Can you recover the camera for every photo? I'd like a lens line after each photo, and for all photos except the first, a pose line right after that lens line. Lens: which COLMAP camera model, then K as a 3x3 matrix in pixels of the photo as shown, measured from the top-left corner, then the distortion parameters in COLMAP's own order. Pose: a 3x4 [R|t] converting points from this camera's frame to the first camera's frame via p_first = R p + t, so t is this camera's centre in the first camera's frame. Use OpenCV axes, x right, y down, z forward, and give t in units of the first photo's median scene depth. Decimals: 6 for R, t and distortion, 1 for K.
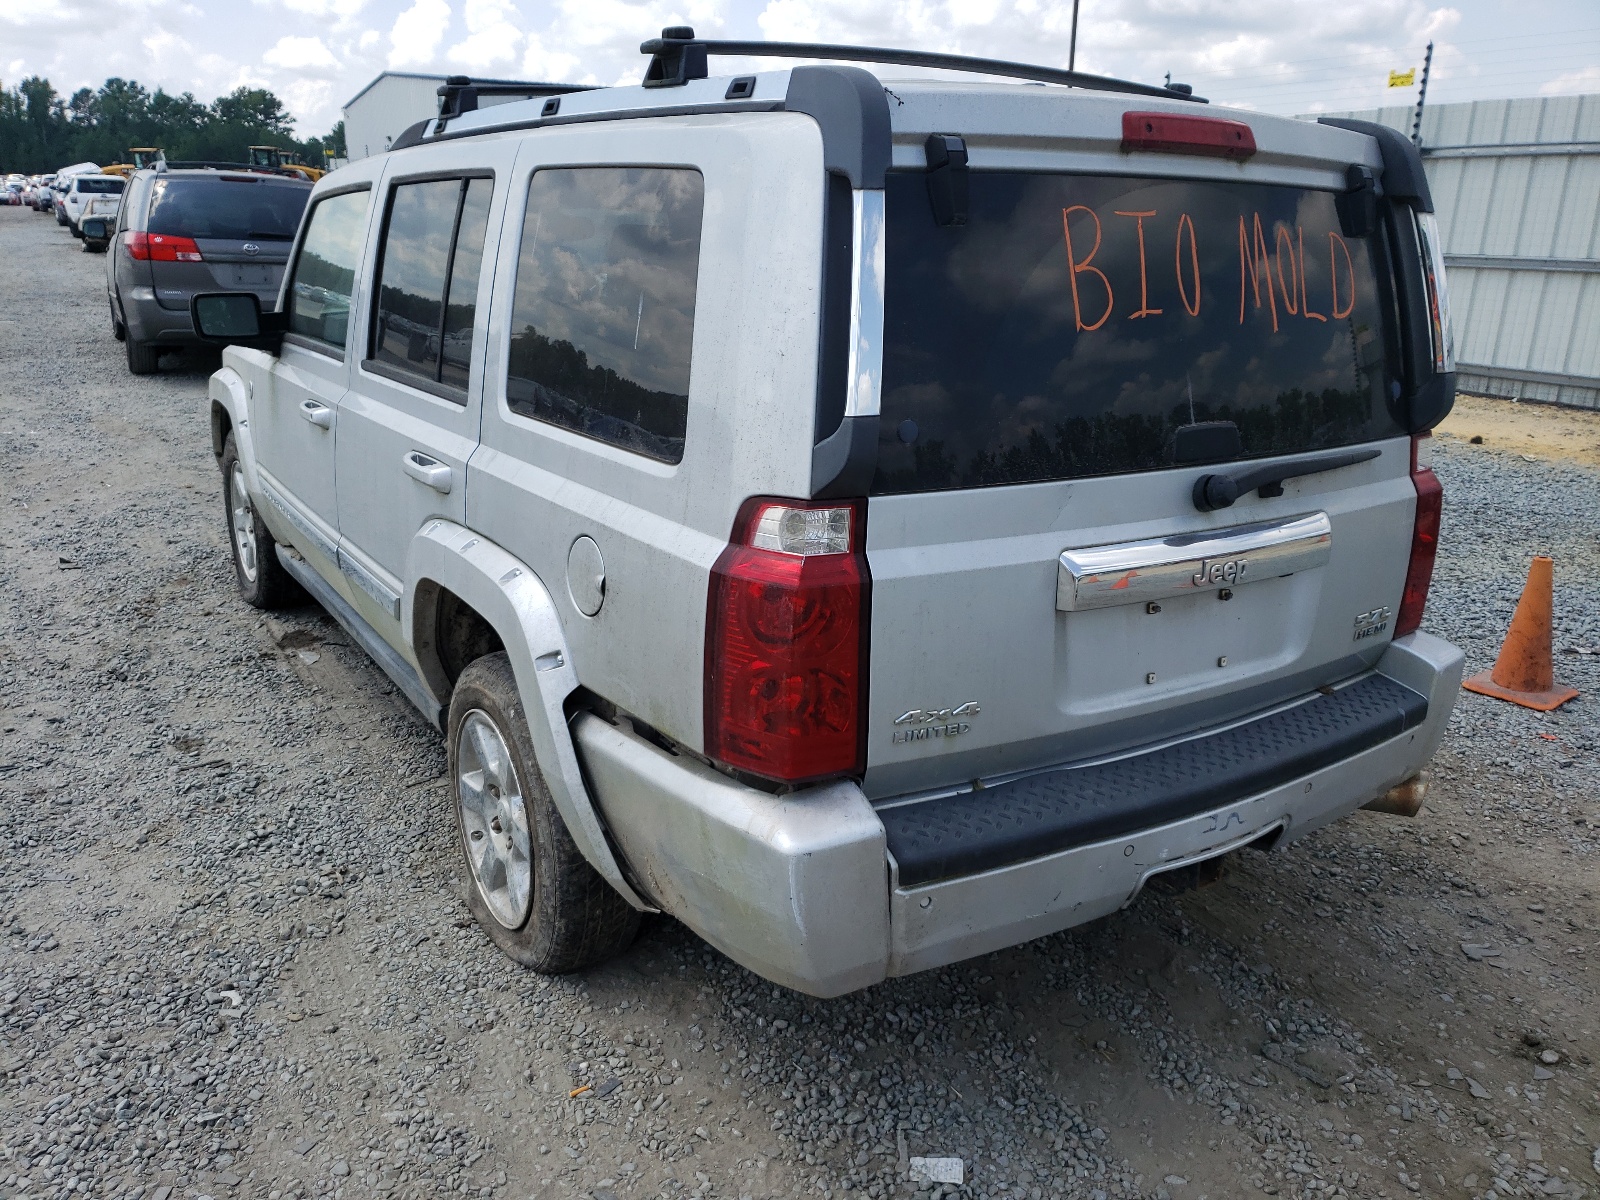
lens RADIAL K [[1247.1, 0, 800.0], [0, 1247.1, 600.0], [0, 0, 1]] dist [0.003433, 0.000613]
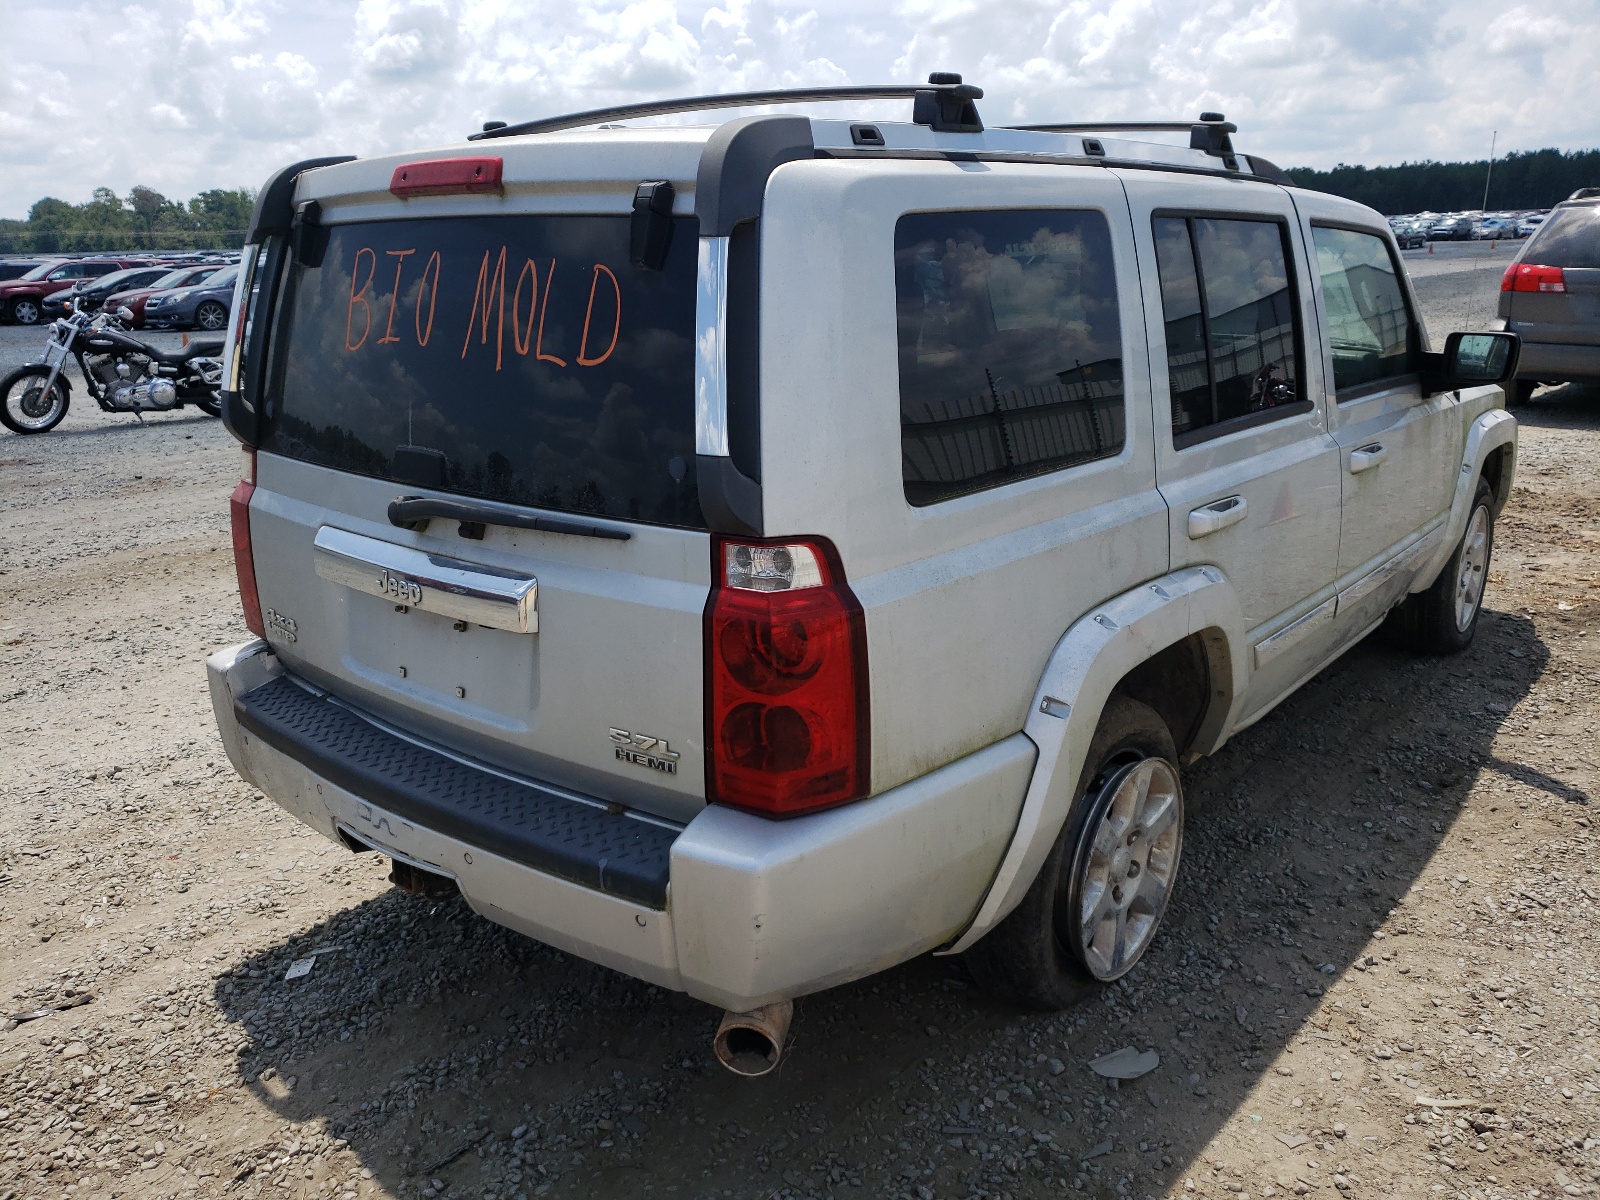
lens RADIAL K [[1247.1, 0, 800.0], [0, 1247.1, 600.0], [0, 0, 1]] dist [0.003433, 0.000613]
pose [[0.294910, 0.236811, -0.925715, 1.350875], [-0.257173, 0.952725, 0.161792, -0.257051], [0.920266, 0.190355, 0.341869, 0.904893]]
